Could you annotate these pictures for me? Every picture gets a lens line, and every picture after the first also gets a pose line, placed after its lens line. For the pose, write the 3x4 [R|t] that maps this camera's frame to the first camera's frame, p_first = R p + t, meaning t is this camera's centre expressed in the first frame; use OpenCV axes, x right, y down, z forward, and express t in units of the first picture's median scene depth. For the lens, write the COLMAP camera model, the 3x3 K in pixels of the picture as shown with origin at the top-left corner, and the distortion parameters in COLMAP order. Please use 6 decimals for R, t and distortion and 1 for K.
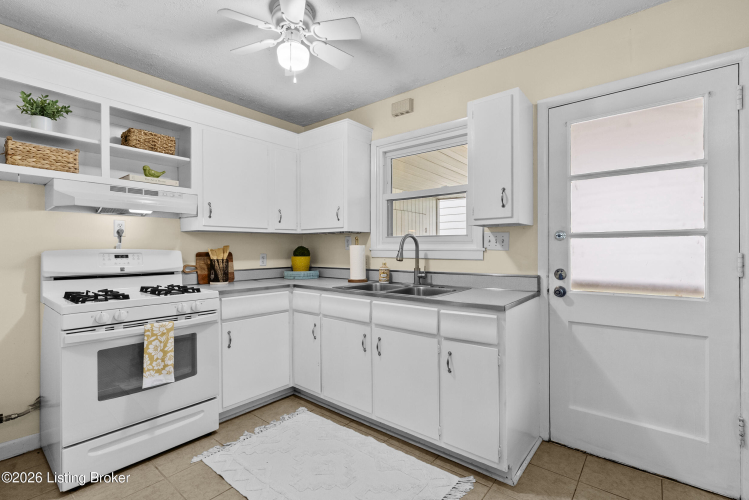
lens RADIAL K [[346.5, 0, 374.5], [0, 346.5, 250.0], [0, 0, 1]] dist [0.000609, 0.000557]
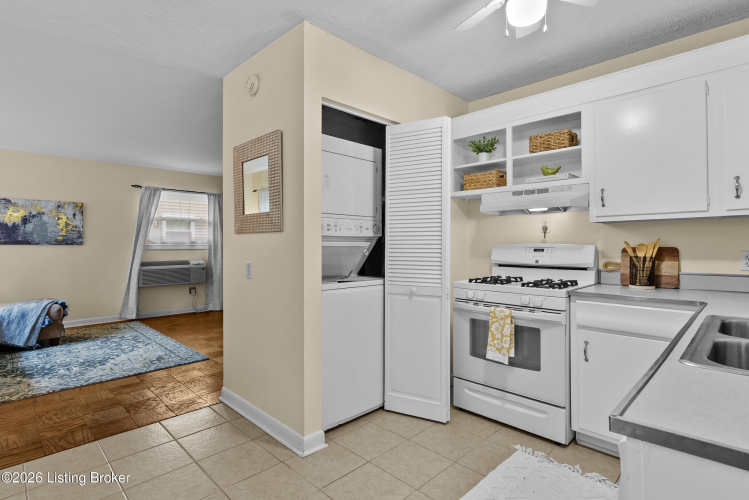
lens RADIAL K [[376.8, 0, 375.0], [0, 376.8, 243.7], [0, 0, 1]] dist [-0.000754, 0.000196]
pose [[-0.097861, -0.000215, -0.995200, 0.556295], [0.000107, 1.000000, -0.000226, -0.002501], [0.995200, -0.000128, -0.097861, 0.595861]]
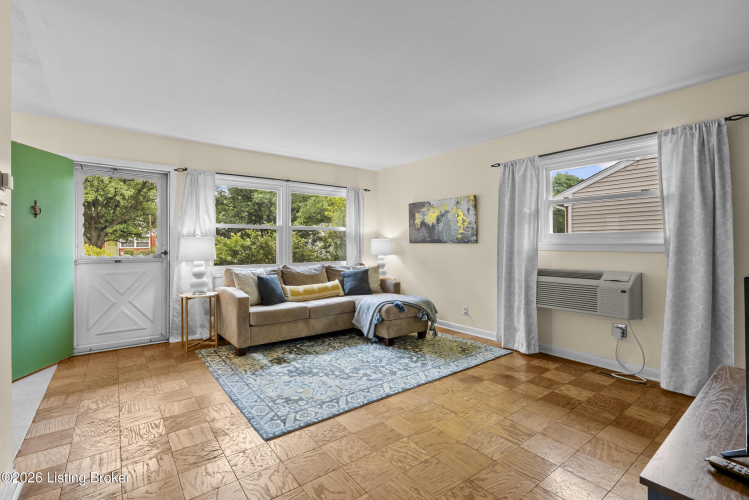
lens RADIAL K [[345.3, 0, 375.4], [0, 345.3, 245.4], [0, 0, 1]] dist [0.000190, 0.000187]
pose [[-0.973821, 0.000221, 0.227318, -1.561407], [0.001174, 0.999991, 0.004058, 0.007036], [-0.227315, 0.004219, -0.973812, 0.493973]]
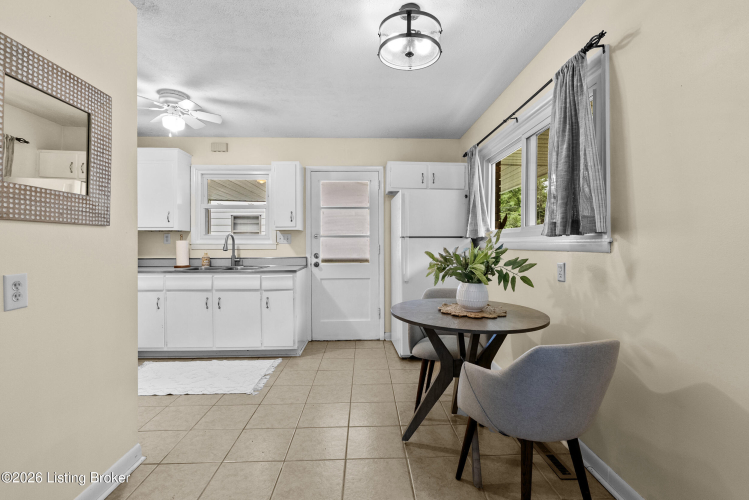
lens RADIAL K [[345.3, 0, 375.4], [0, 345.3, 245.4], [0, 0, 1]] dist [0.000190, 0.000187]
pose [[0.753654, -0.004455, 0.657257, -0.474721], [0.003402, 0.999990, 0.002876, 0.005201], [-0.657263, 0.000069, 0.753661, -0.667220]]
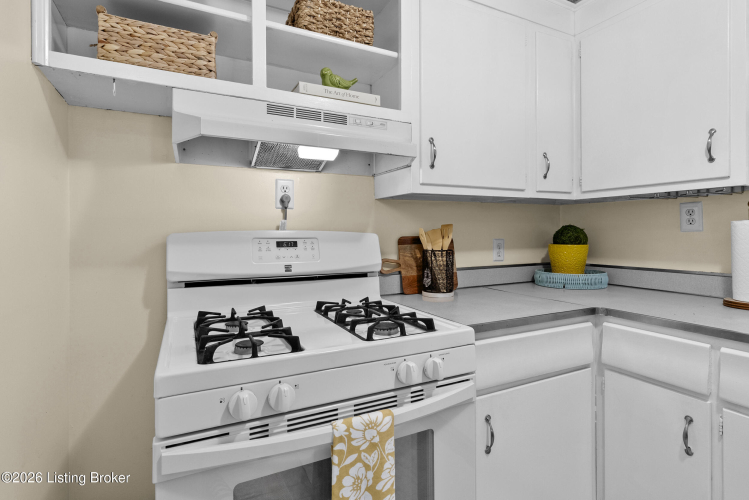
lens RADIAL K [[380.4, 0, 376.2], [0, 380.4, 234.1], [0, 0, 1]] dist [-0.000418, -0.000052]
pose [[0.916342, -0.001914, -0.400391, -0.366250], [0.001836, 0.999998, -0.000580, 0.003245], [0.400392, -0.000204, 0.916344, 0.514703]]
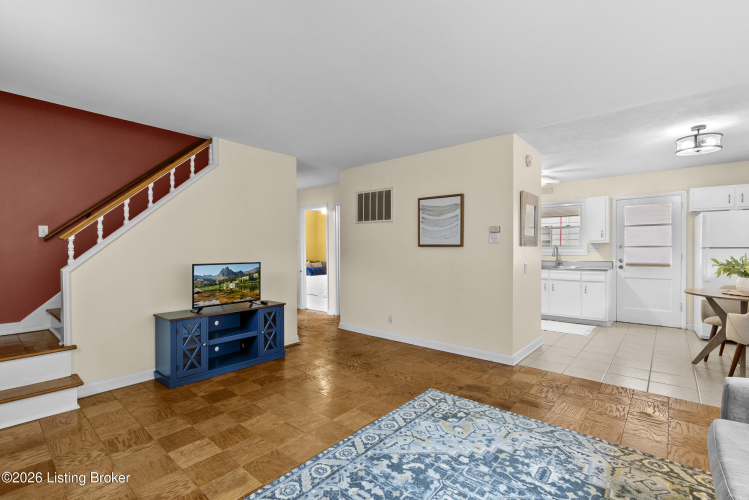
lens RADIAL K [[341.0, 0, 378.0], [0, 341.0, 253.3], [0, 0, 1]] dist [0.000161, 0.000329]
pose [[0.999771, -0.001802, -0.021304, -1.247688], [0.001978, 0.999964, 0.008245, -0.014265], [0.021288, -0.008285, 0.999739, -1.637871]]
